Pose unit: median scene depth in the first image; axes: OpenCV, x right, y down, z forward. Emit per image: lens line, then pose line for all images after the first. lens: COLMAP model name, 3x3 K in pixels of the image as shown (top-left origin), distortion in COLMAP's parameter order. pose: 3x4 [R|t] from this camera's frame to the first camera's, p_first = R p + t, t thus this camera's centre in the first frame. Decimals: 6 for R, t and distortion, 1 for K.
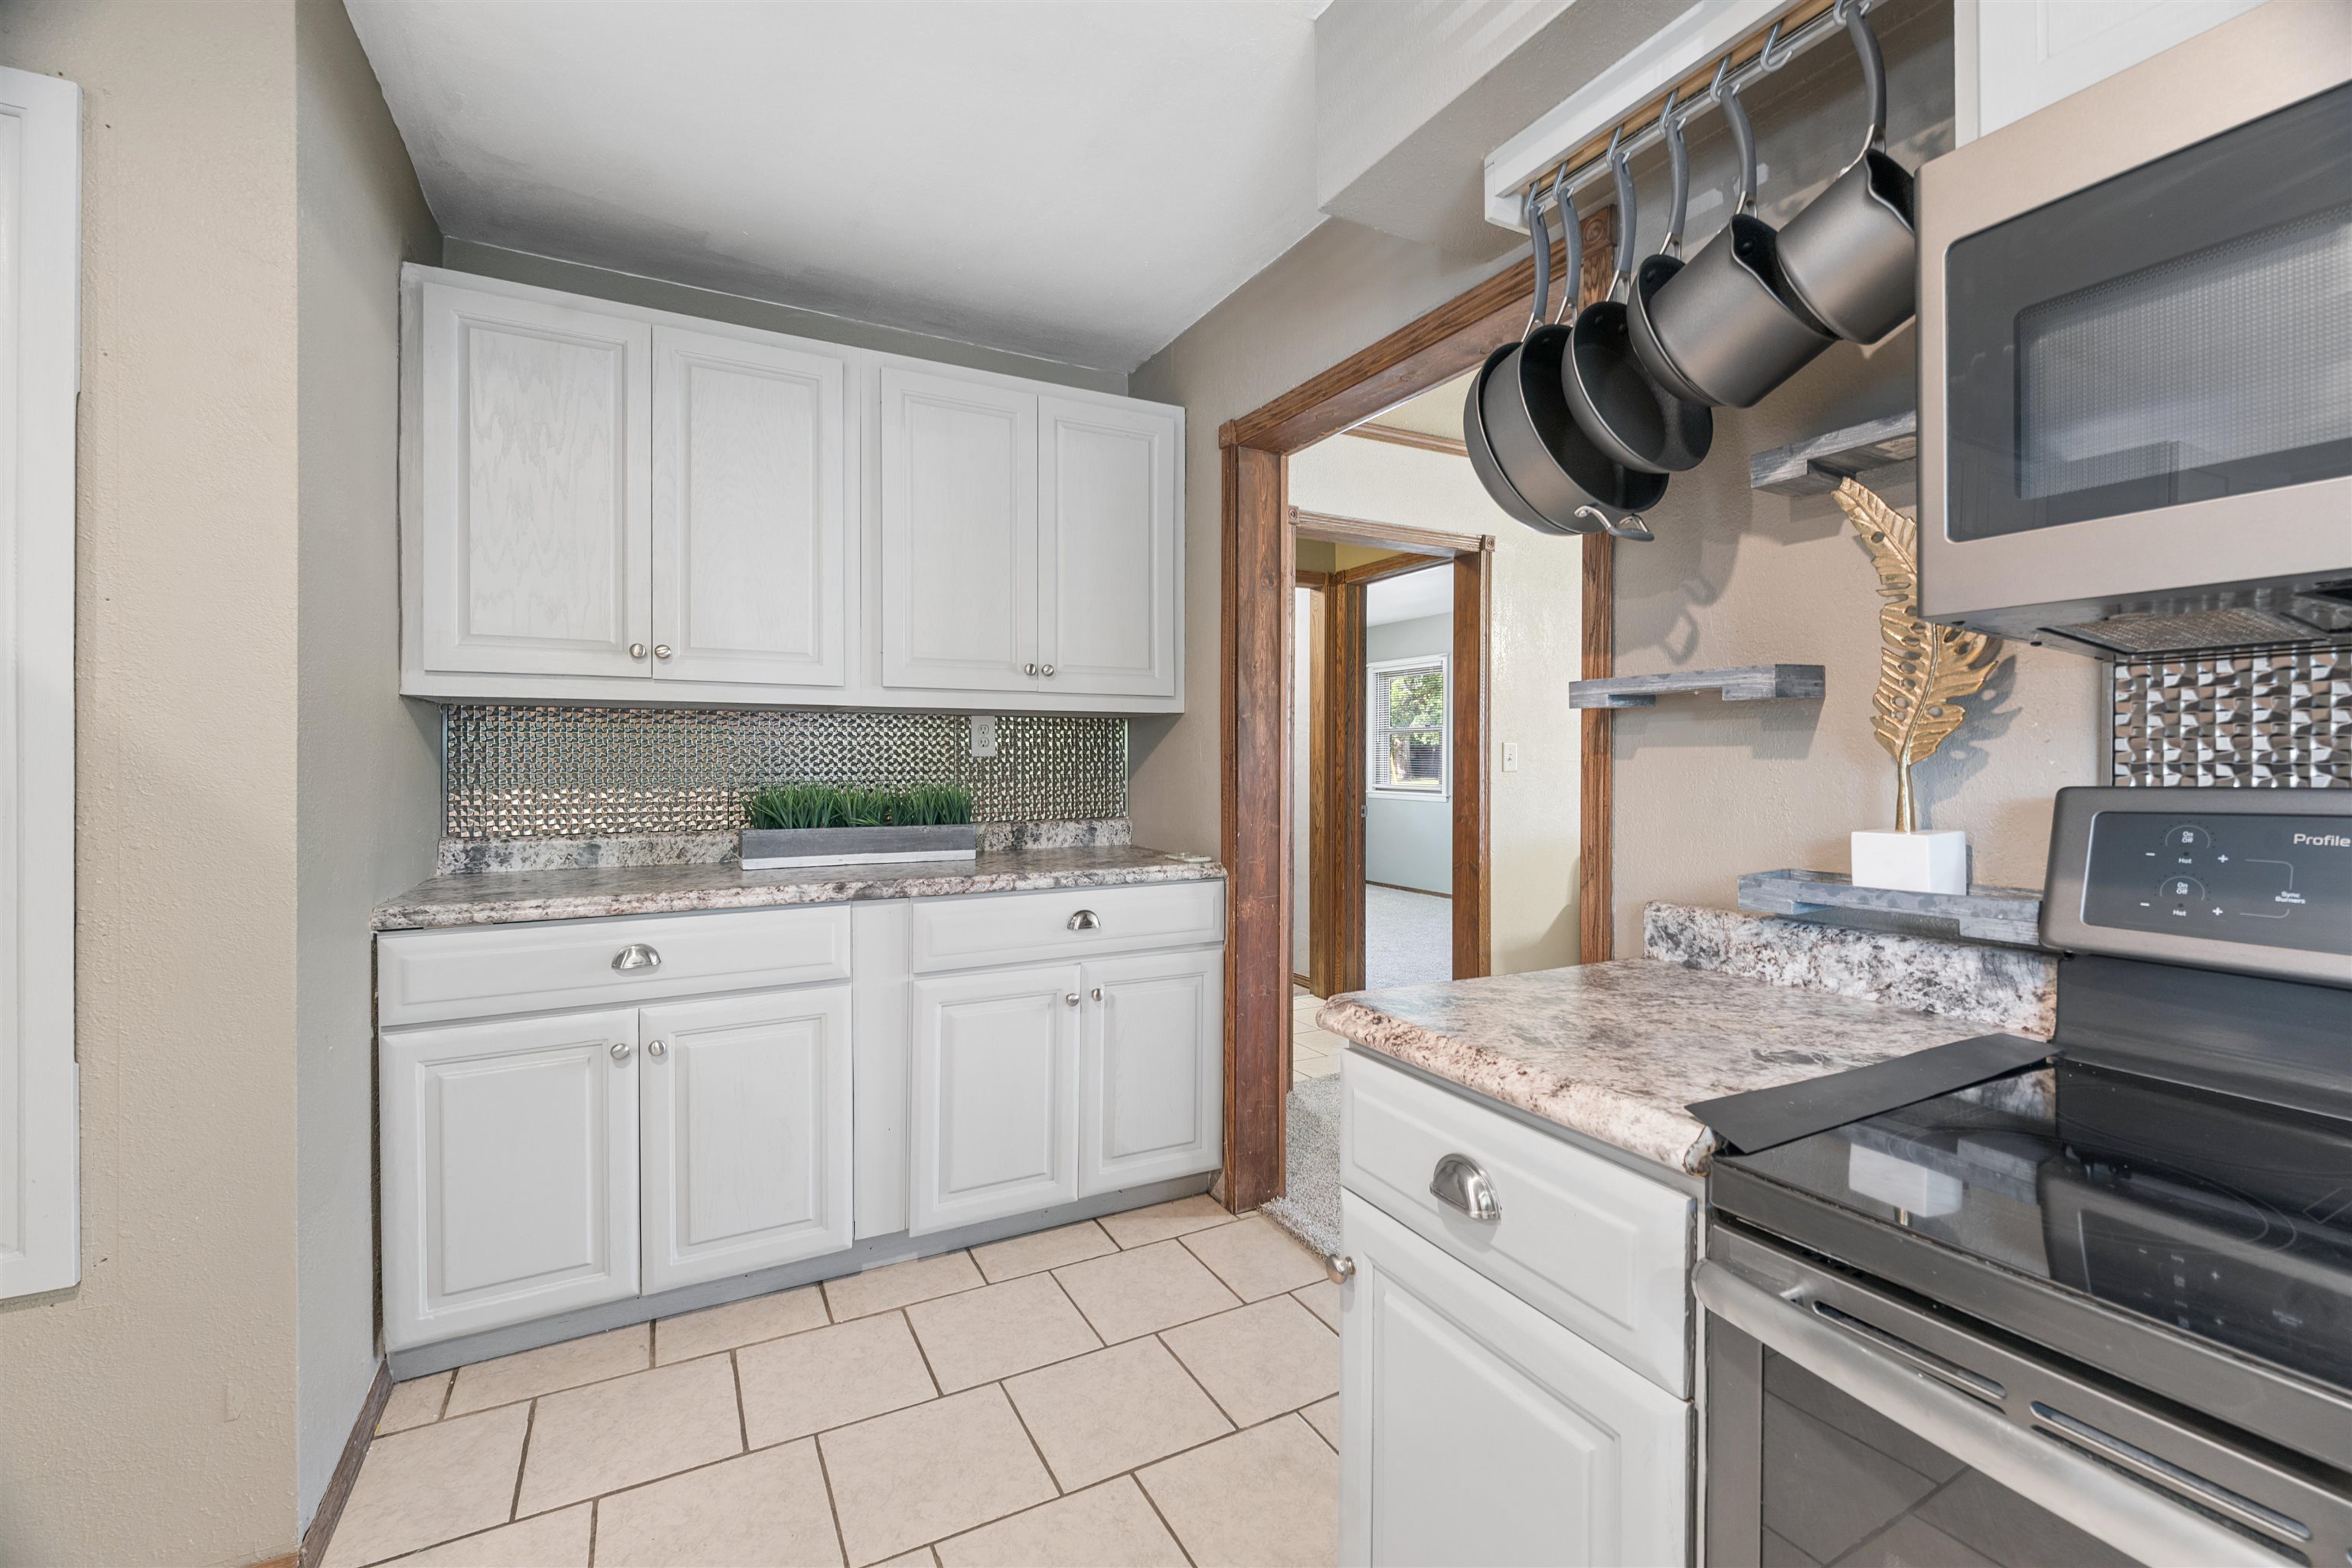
lens RADIAL K [[1000.5, 0, 1186.6], [0, 1000.5, 755.1], [0, 0, 1]] dist [0.001047, -0.001249]
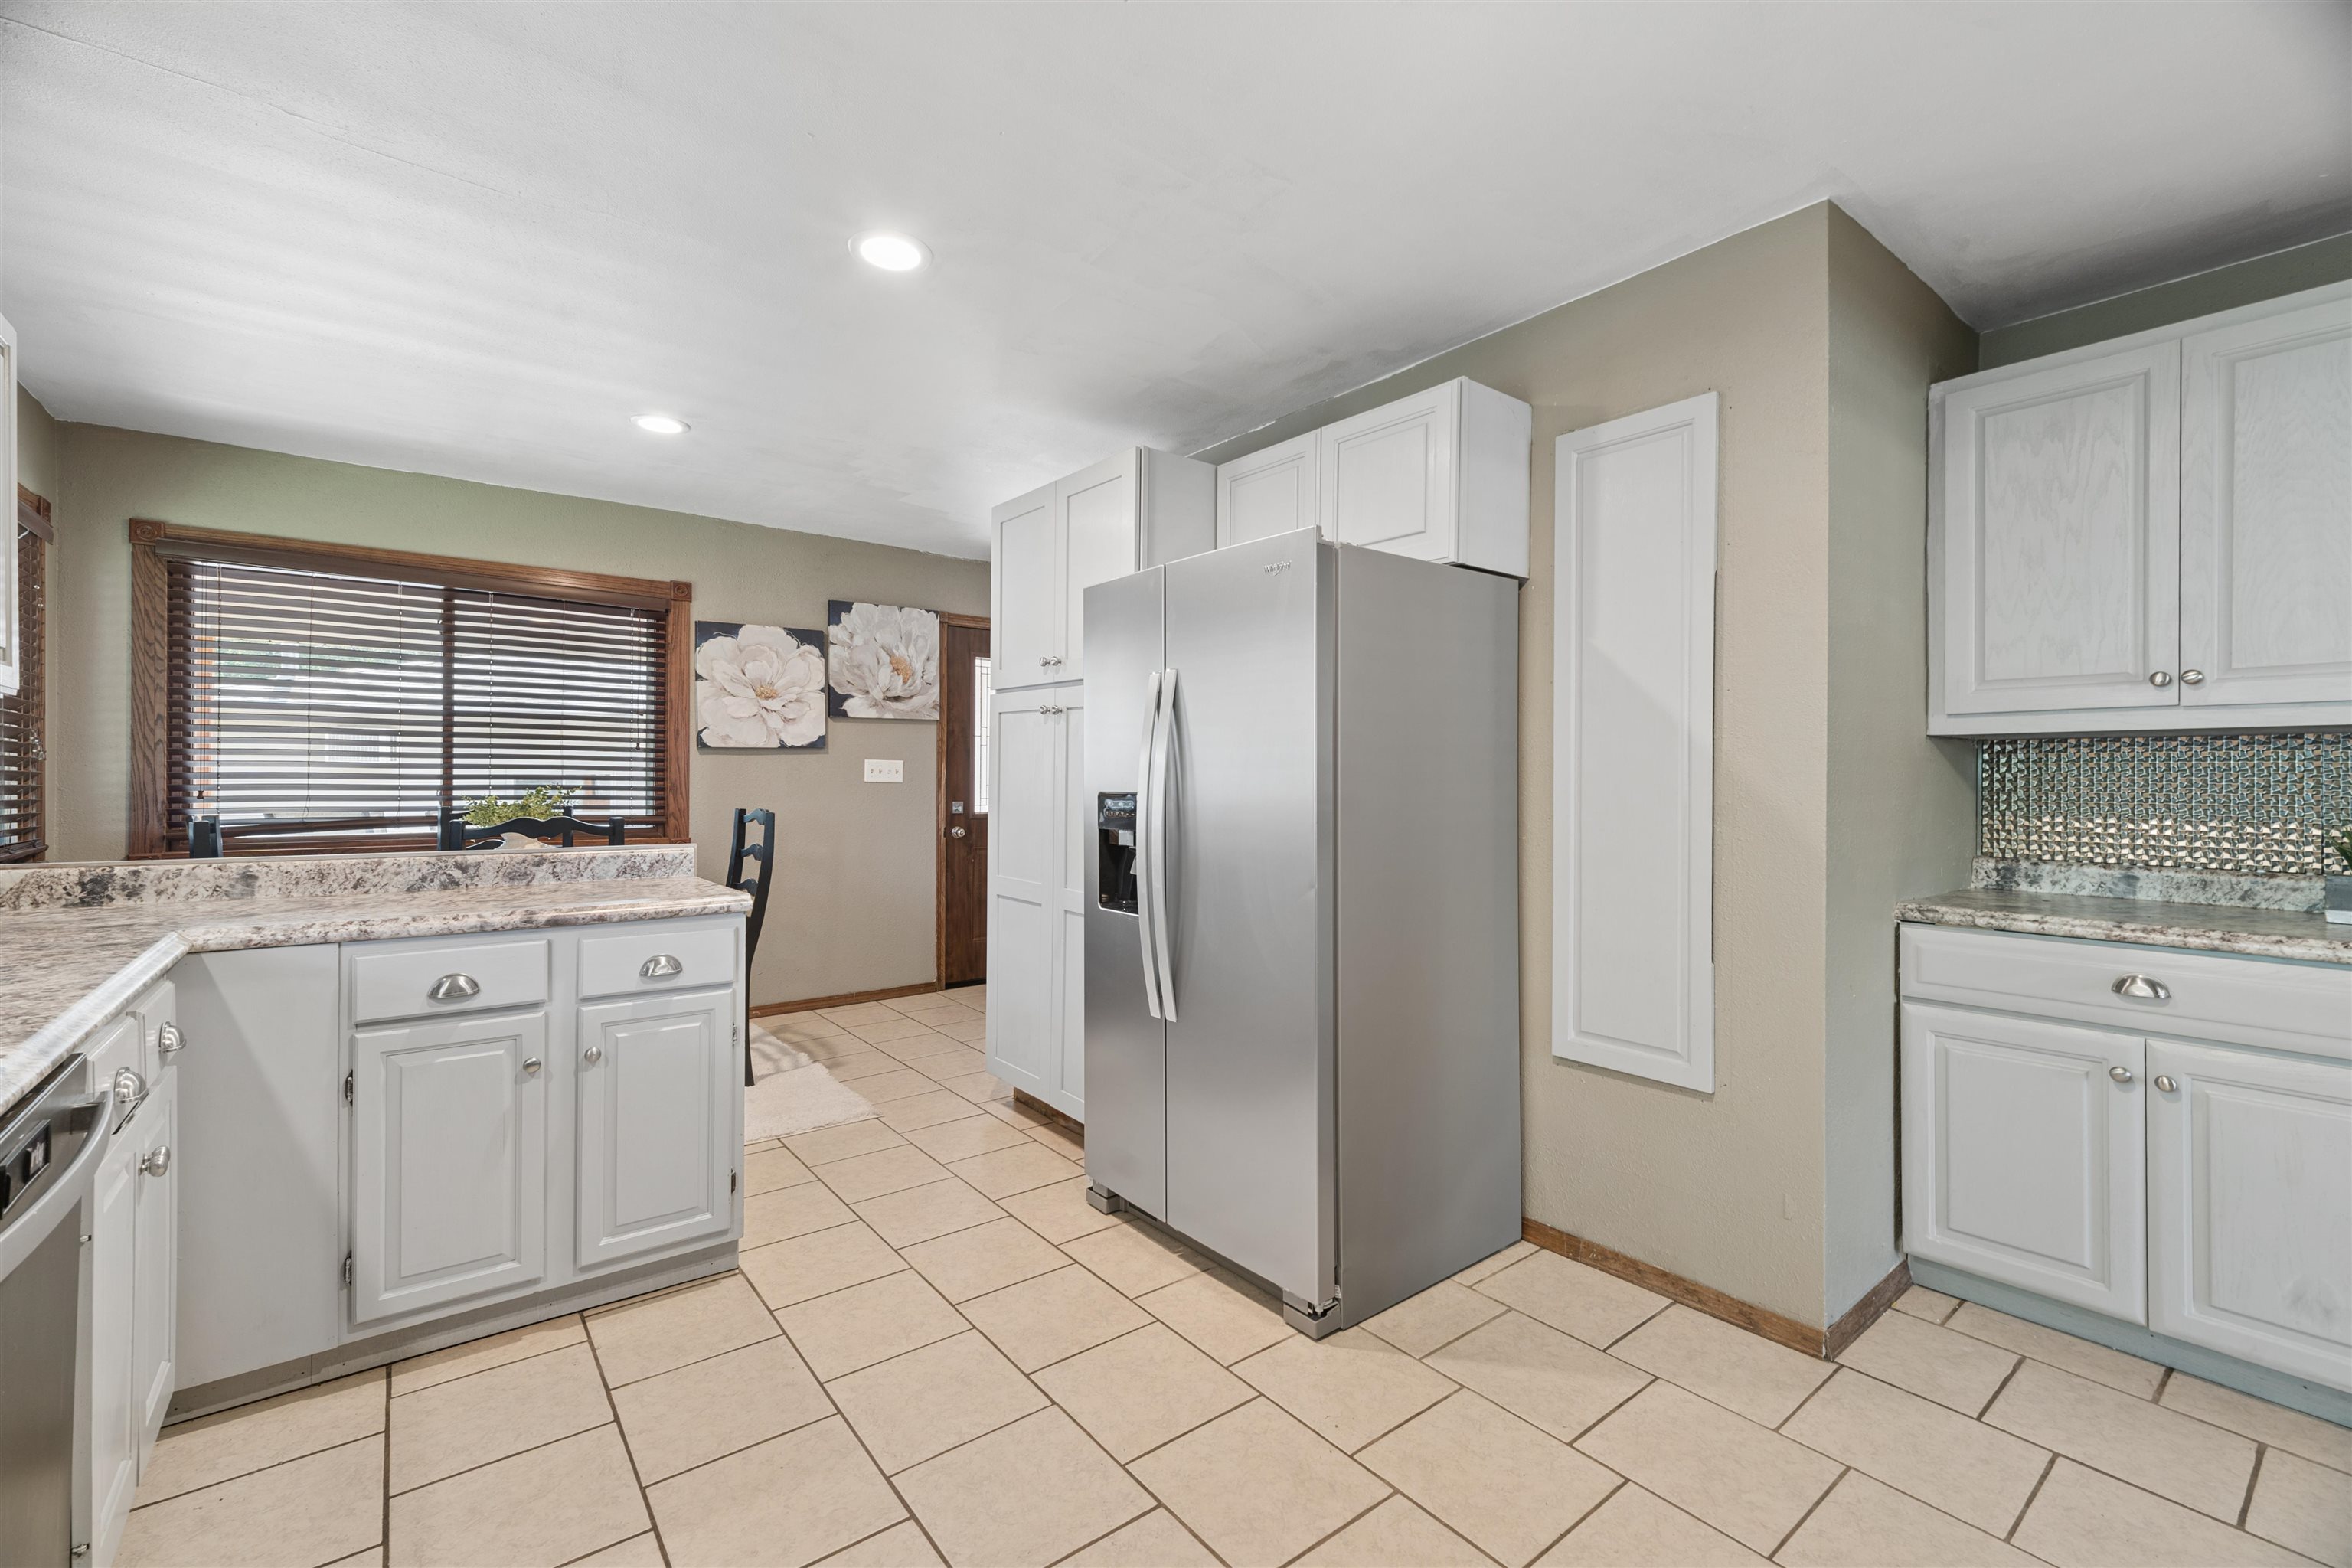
lens RADIAL K [[1000.5, 0, 1185.6], [0, 1000.5, 786.3], [0, 0, 1]] dist [0.001047, -0.001249]
pose [[0.188832, 0.008148, -0.981976, 0.230240], [-0.003395, 0.999965, 0.007645, -0.003308], [0.982004, 0.001890, 0.188853, -0.119960]]
